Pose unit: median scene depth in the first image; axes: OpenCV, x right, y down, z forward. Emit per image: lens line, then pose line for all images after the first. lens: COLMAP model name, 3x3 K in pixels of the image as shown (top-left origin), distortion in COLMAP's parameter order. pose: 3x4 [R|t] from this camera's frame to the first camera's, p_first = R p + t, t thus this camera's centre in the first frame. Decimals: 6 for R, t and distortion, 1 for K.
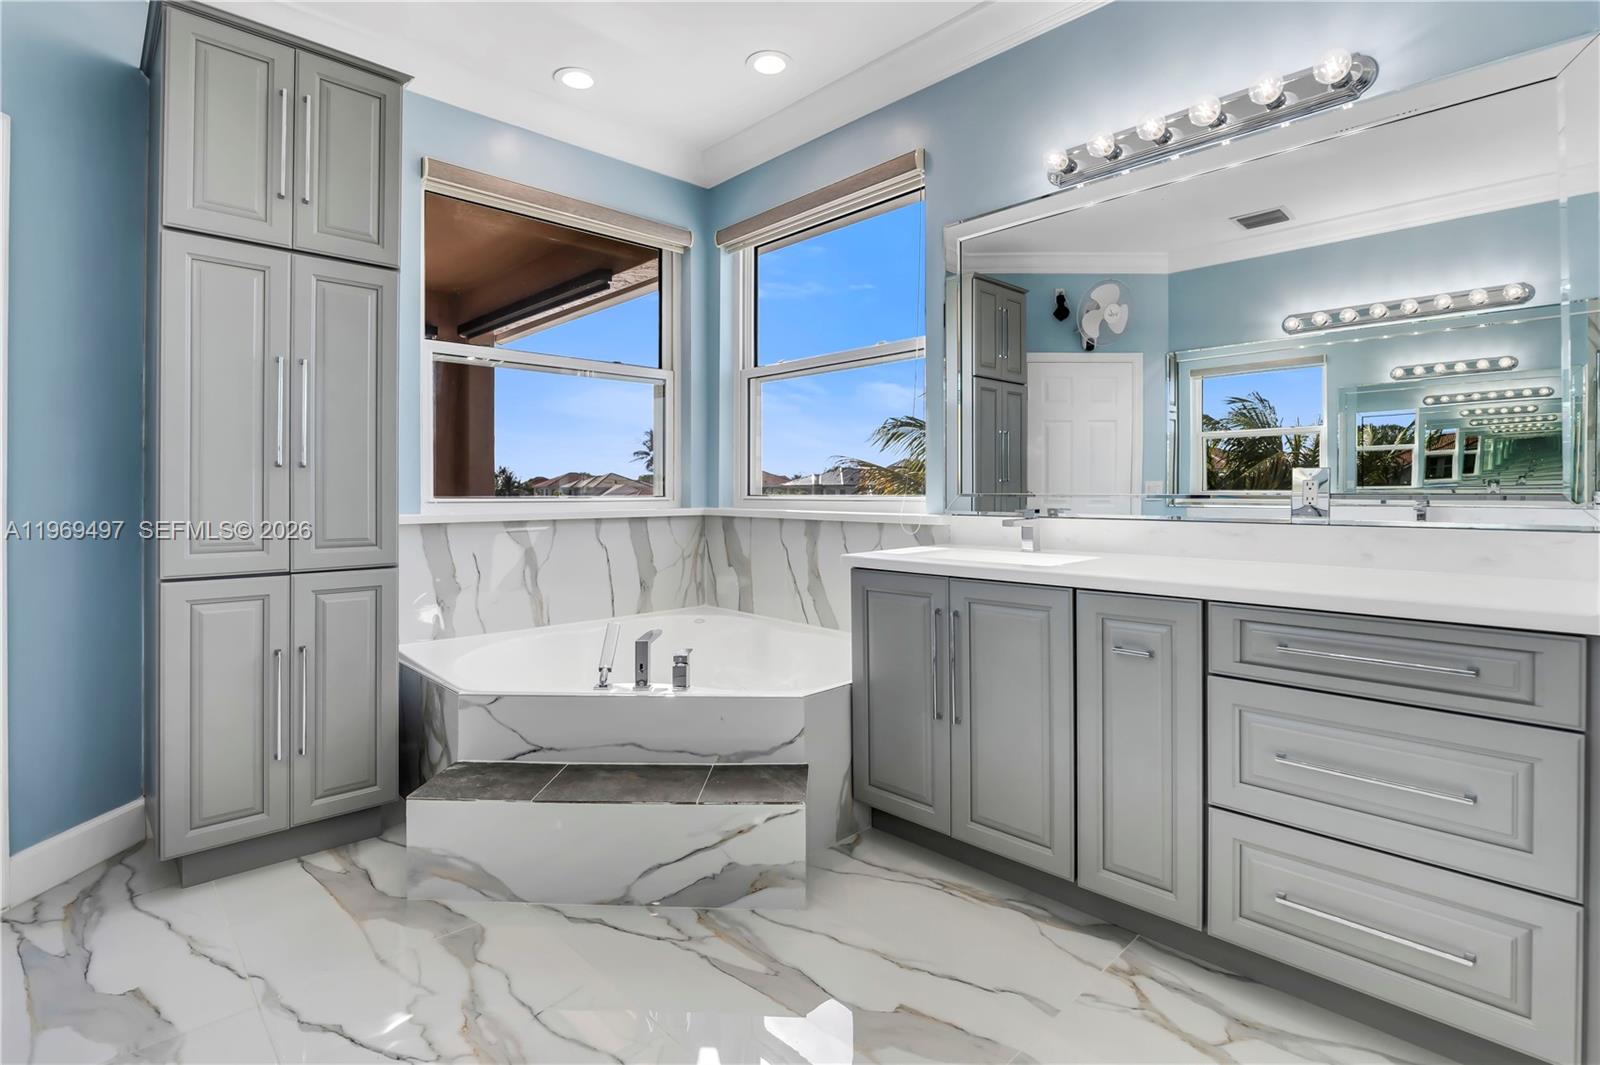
lens RADIAL K [[759.0, 0, 810.7], [0, 759.0, 495.0], [0, 0, 1]] dist [-0.020480, 0.002831]
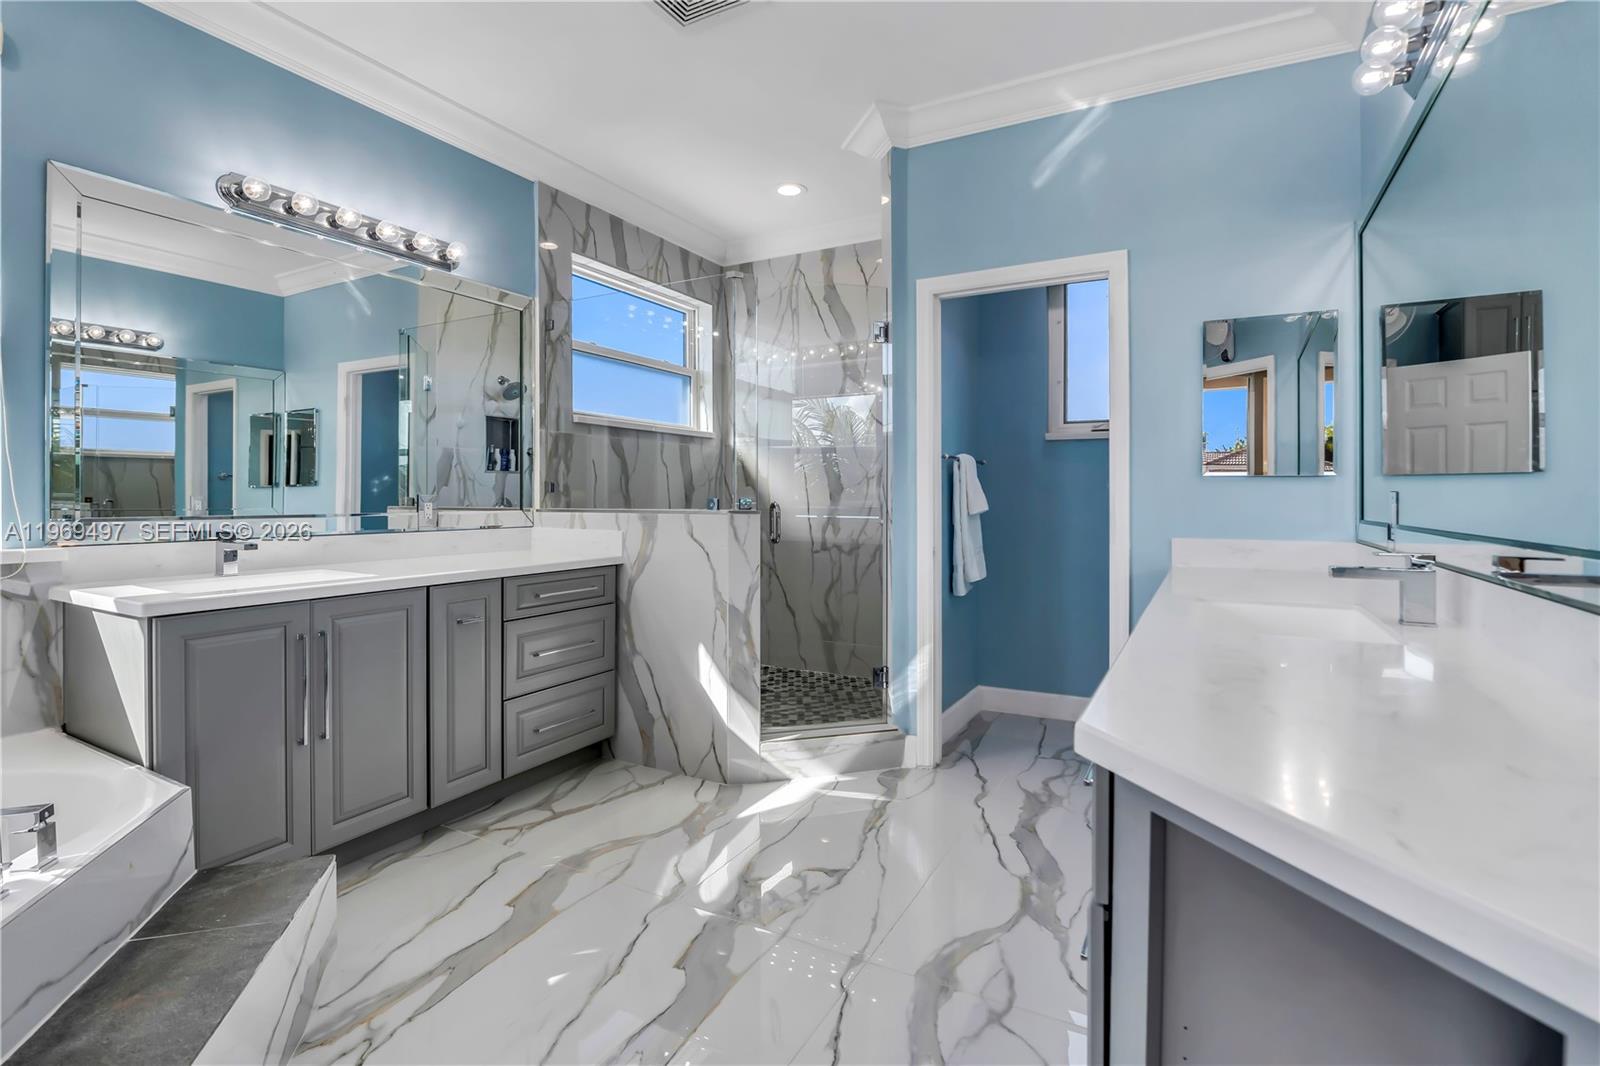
lens RADIAL K [[759.0, 0, 791.7], [0, 759.0, 496.4], [0, 0, 1]] dist [-0.020480, 0.002831]
pose [[-0.288465, 0.001710, 0.957489, -1.113012], [0.000671, 0.999999, -0.001584, -0.032596], [-0.957490, 0.000185, -0.288466, 0.774486]]
